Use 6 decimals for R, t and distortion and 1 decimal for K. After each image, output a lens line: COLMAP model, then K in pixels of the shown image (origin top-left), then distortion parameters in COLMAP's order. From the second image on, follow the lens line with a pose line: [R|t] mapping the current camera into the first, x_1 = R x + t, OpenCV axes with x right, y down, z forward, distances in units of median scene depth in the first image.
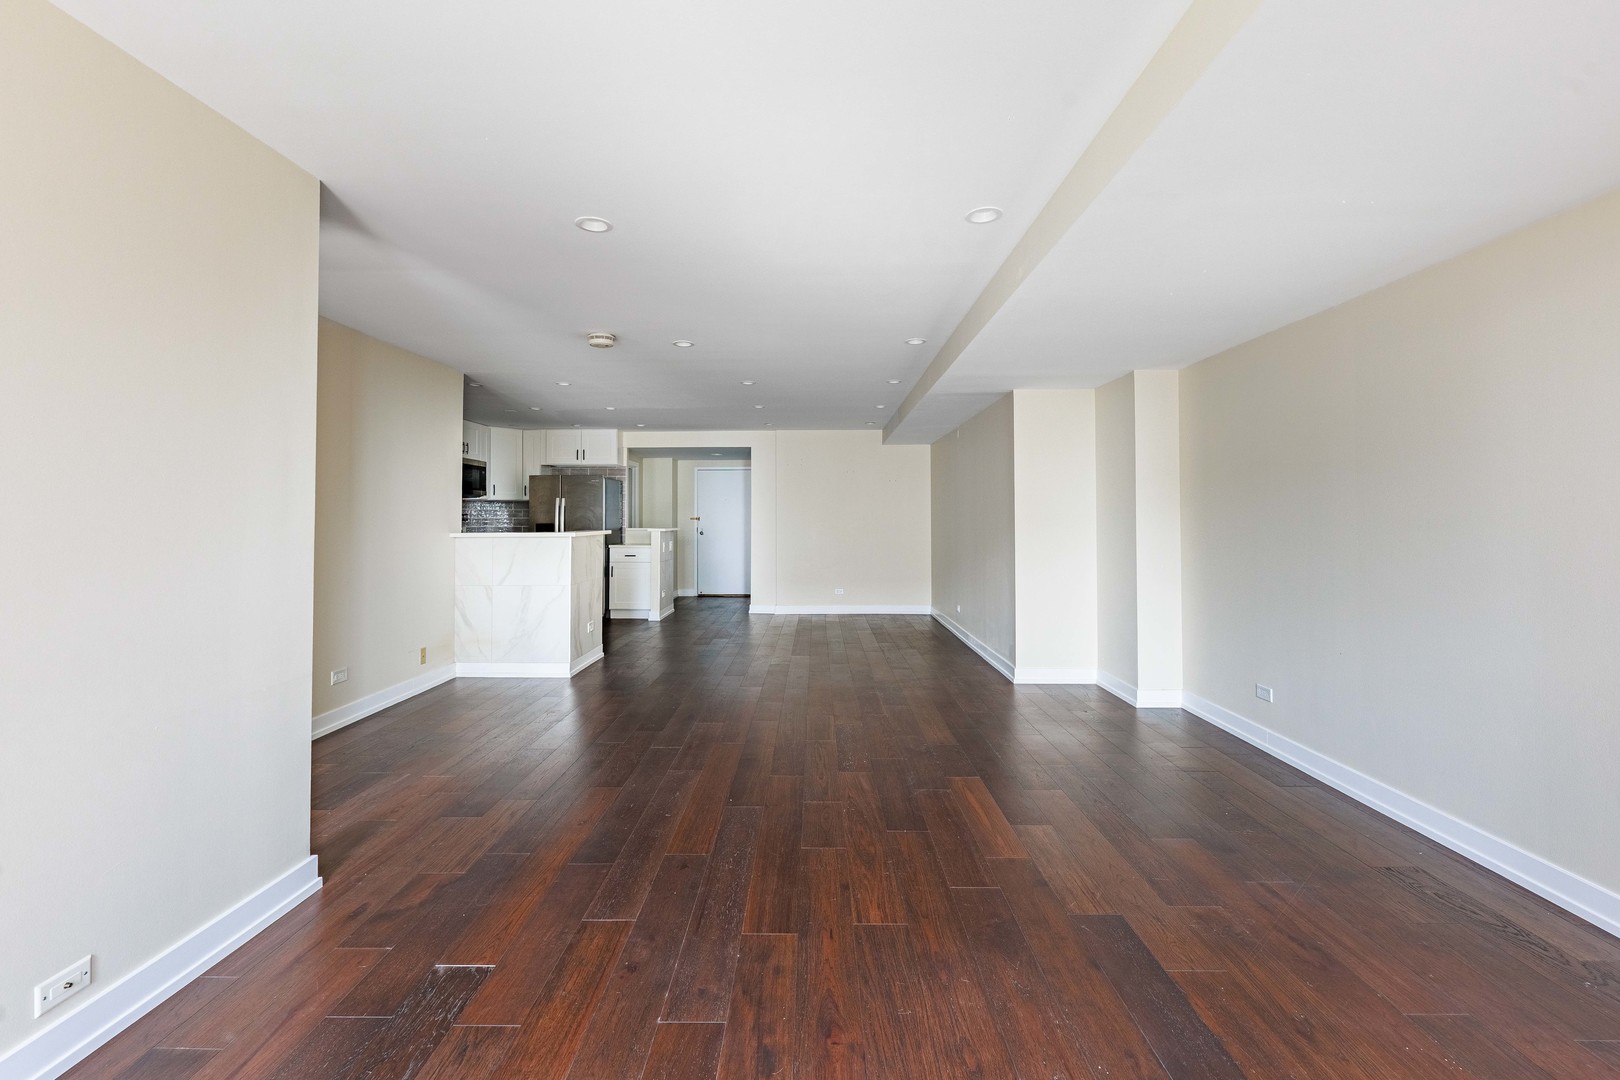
lens RADIAL K [[673.2, 0, 806.6], [0, 673.2, 504.7], [0, 0, 1]] dist [0.000651, -0.000435]
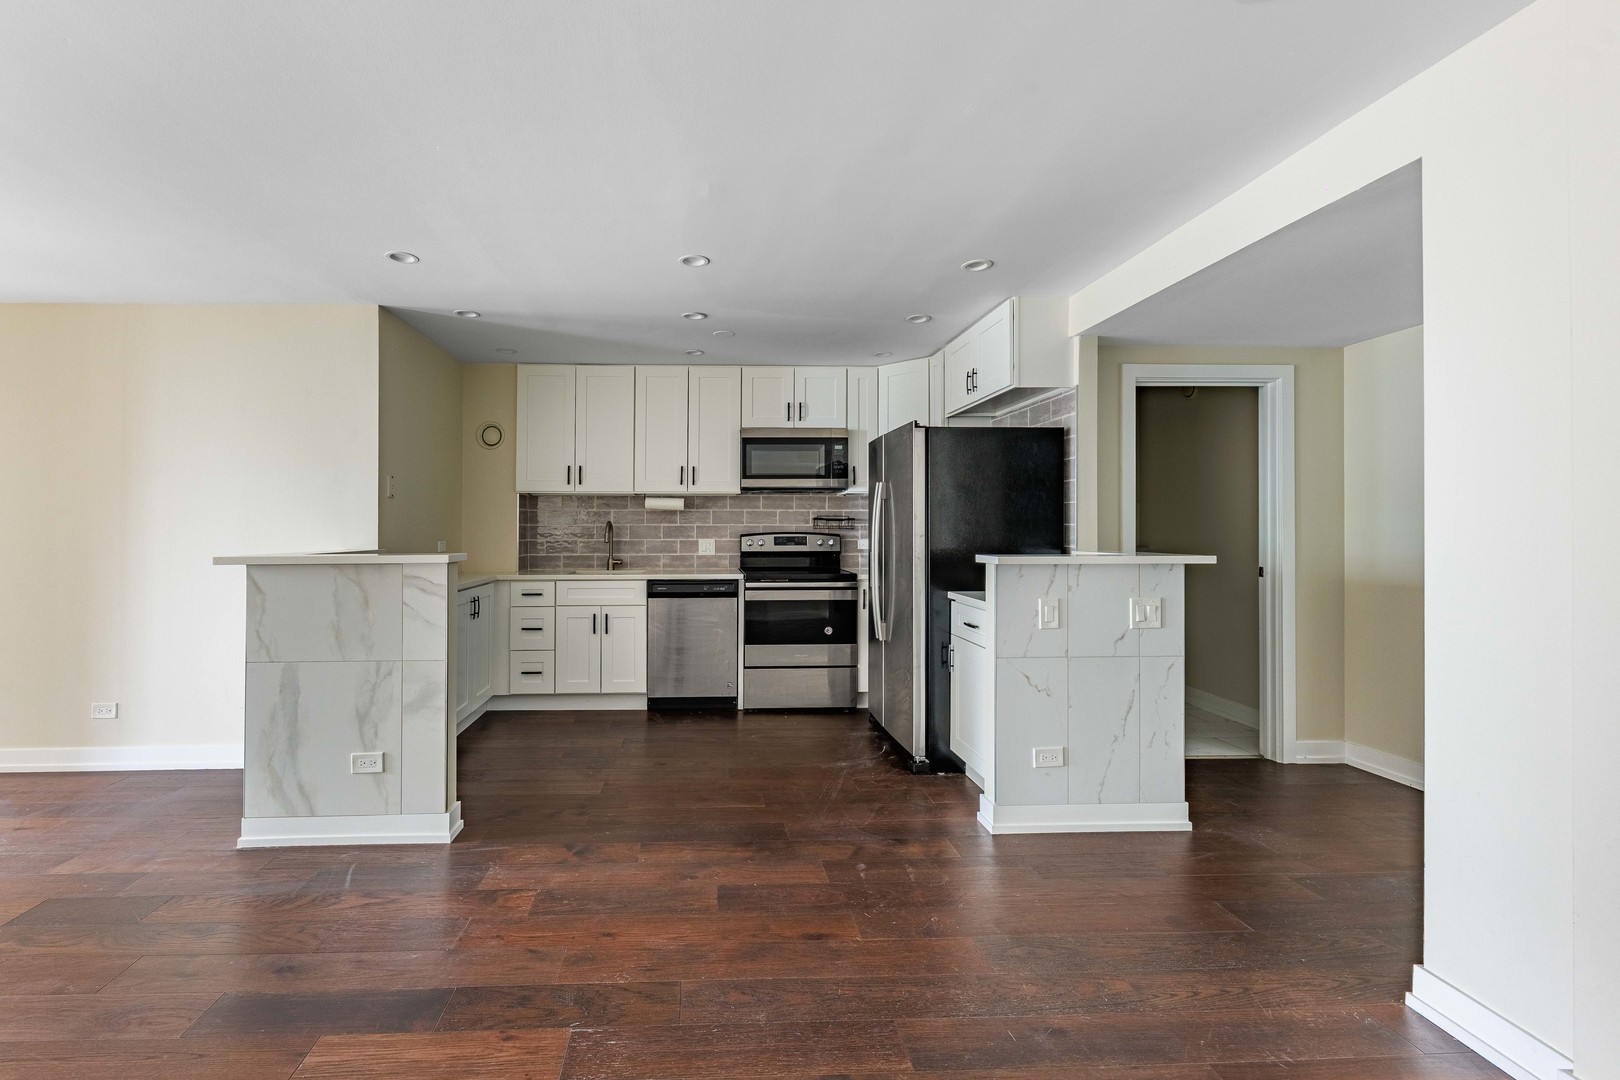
lens RADIAL K [[684.1, 0, 724.1], [0, 684.1, 526.1], [0, 0, 1]] dist [0.001257, 0.000283]
pose [[0.054516, -0.000714, -0.998513, 0.113277], [0.023830, 0.999716, 0.000586, 0.017805], [0.998228, -0.023827, 0.054518, 0.865122]]
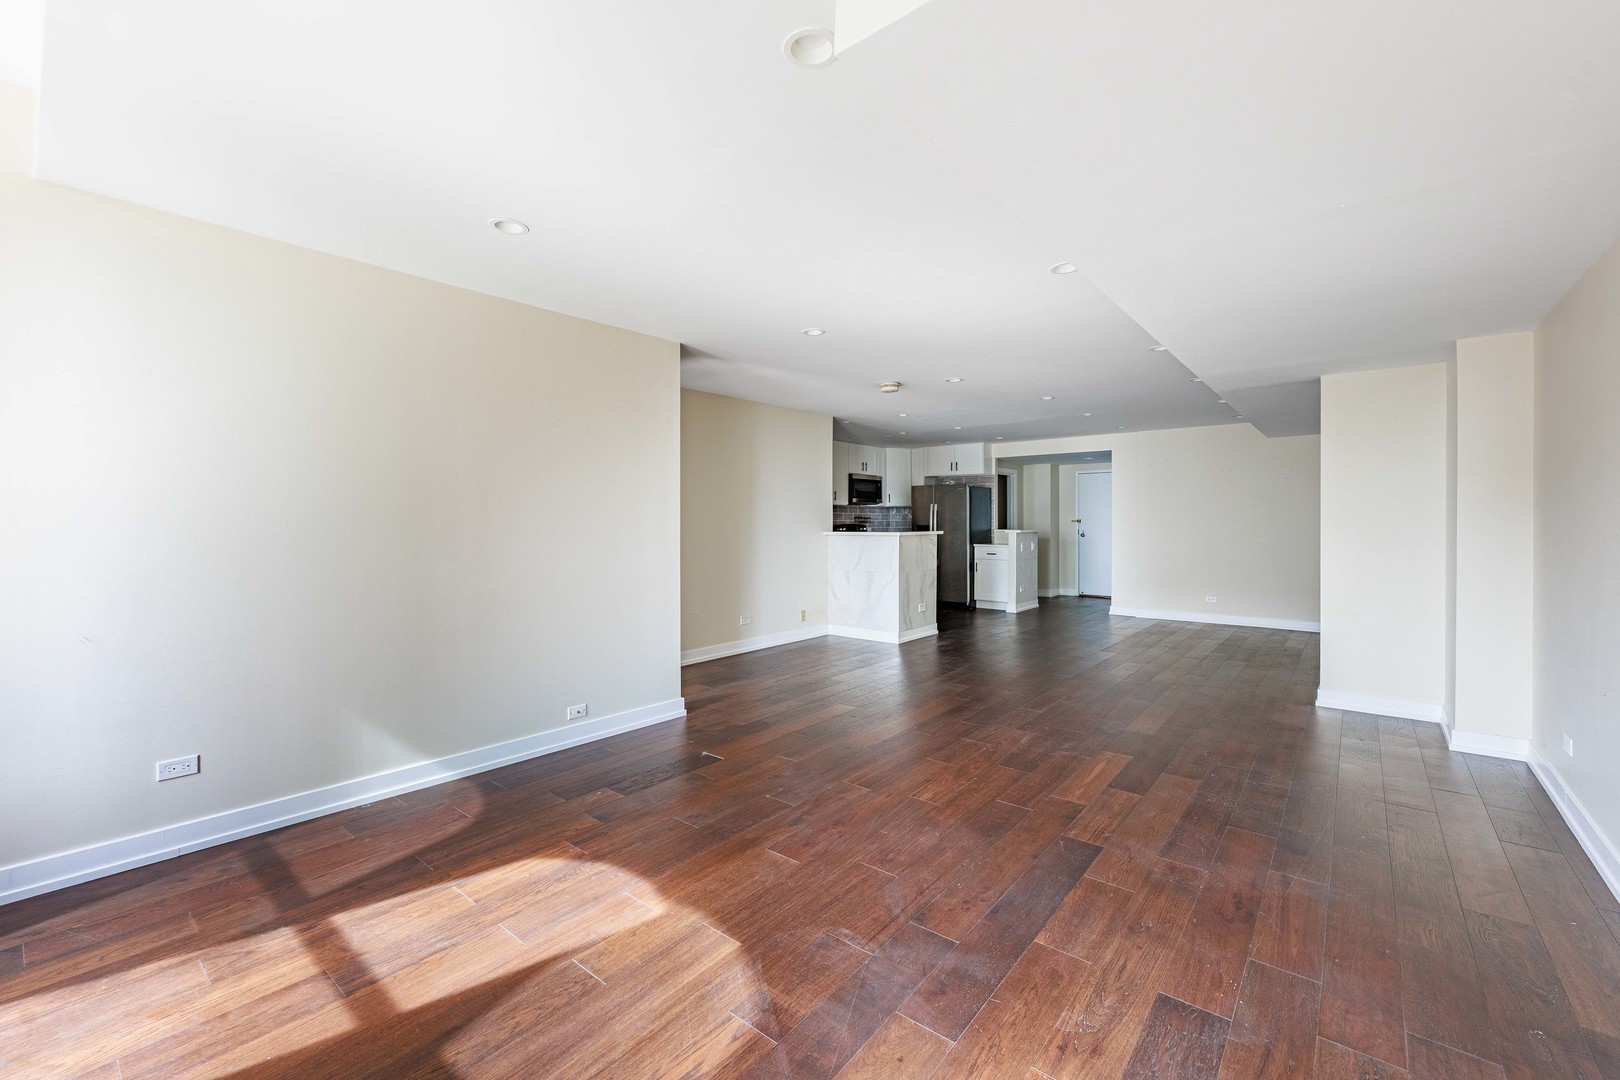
lens RADIAL K [[665.2, 0, 811.7], [0, 665.2, 533.1], [0, 0, 1]] dist [0.000757, -0.000136]
pose [[0.781726, 0.010781, -0.623529, 0.206023], [0.014347, 0.999275, 0.035265, -0.003258], [0.623458, -0.036514, 0.781004, -0.066286]]
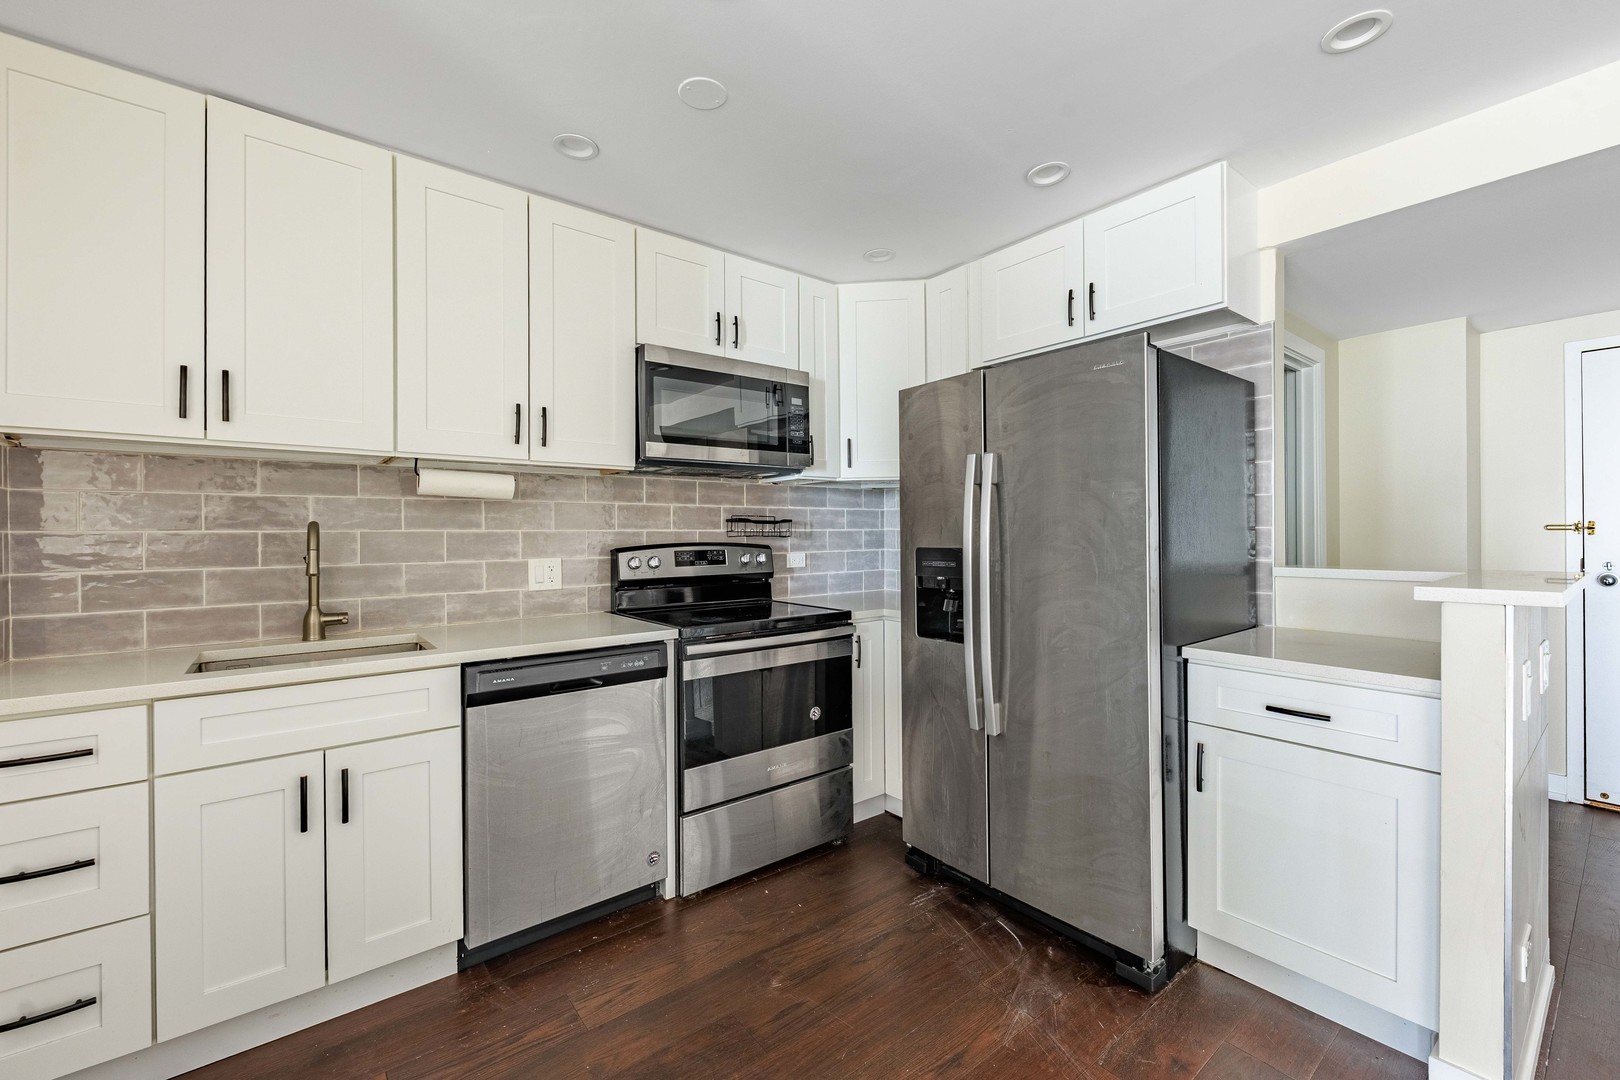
lens RADIAL K [[665.2, 0, 811.7], [0, 665.2, 533.1], [0, 0, 1]] dist [0.000757, -0.000136]
pose [[0.636000, -0.003539, -0.771681, -0.204827], [0.023177, 0.999626, 0.014517, 0.016309], [0.771341, -0.027118, 0.635844, 0.781175]]
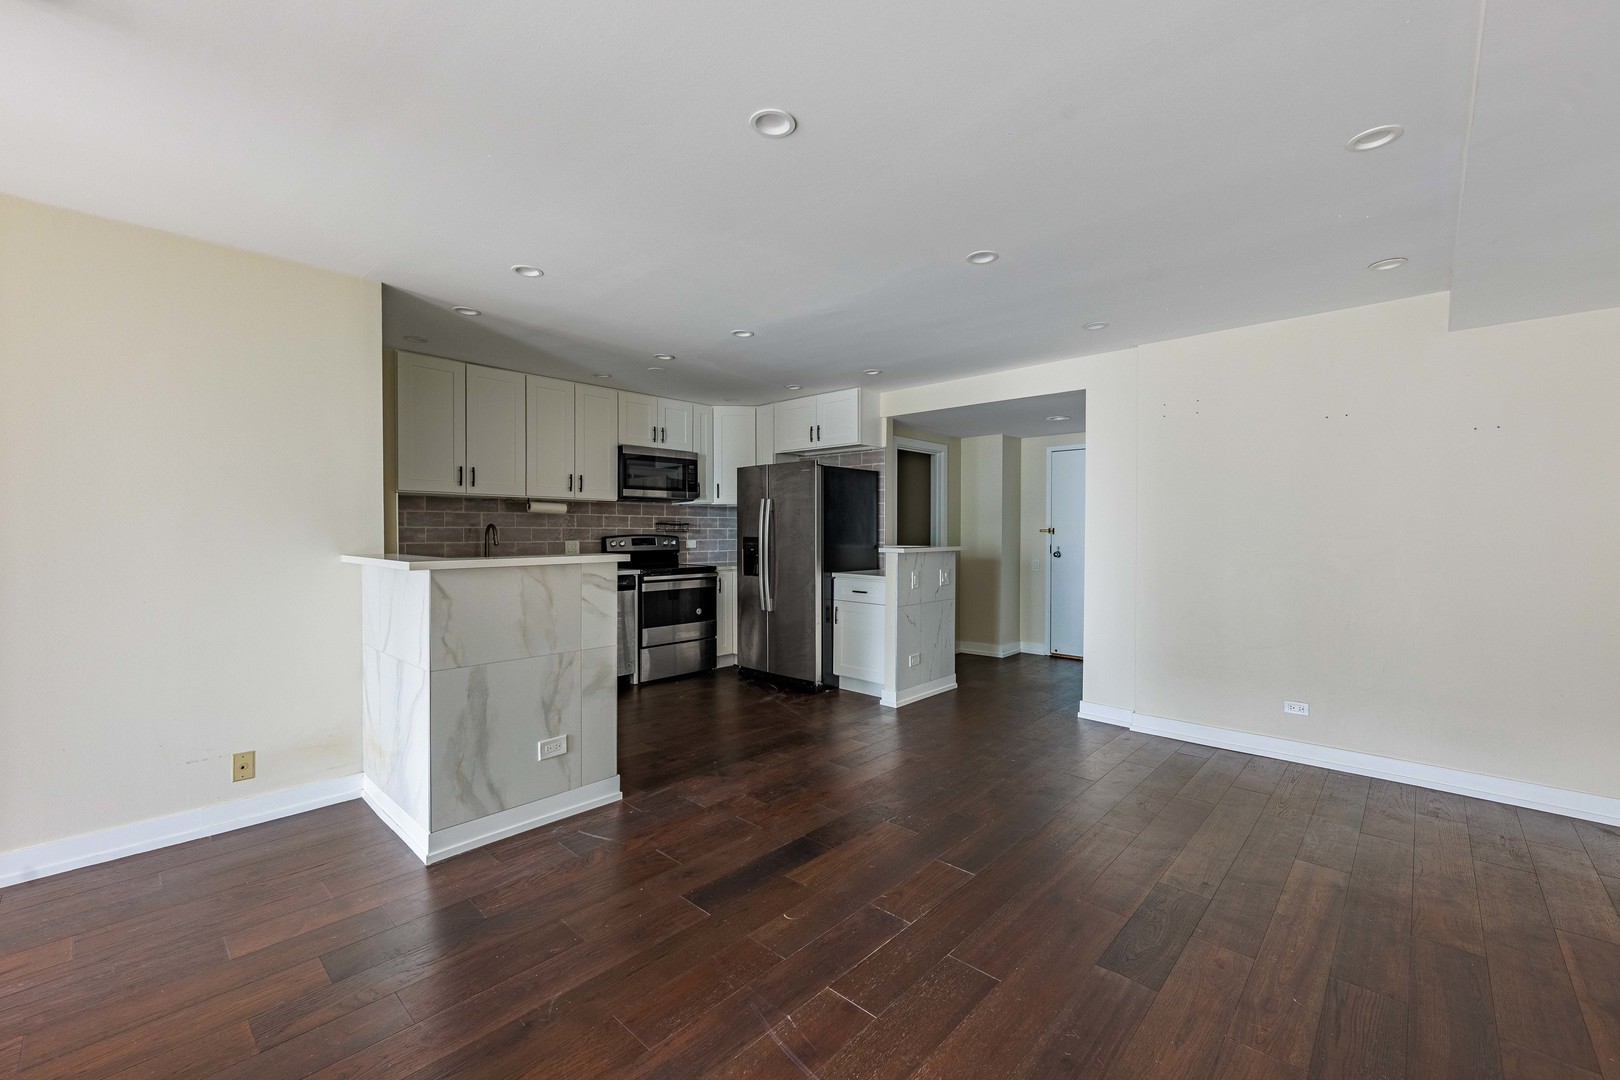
lens RADIAL K [[658.2, 0, 810.0], [0, 658.2, 540.0], [0, 0, 1]] dist [-0.000287, 0.000057]
pose [[0.743549, 0.013252, -0.668550, 0.102949], [0.011550, 0.999400, 0.032655, 0.009828], [0.668582, -0.032003, 0.742950, 0.545484]]
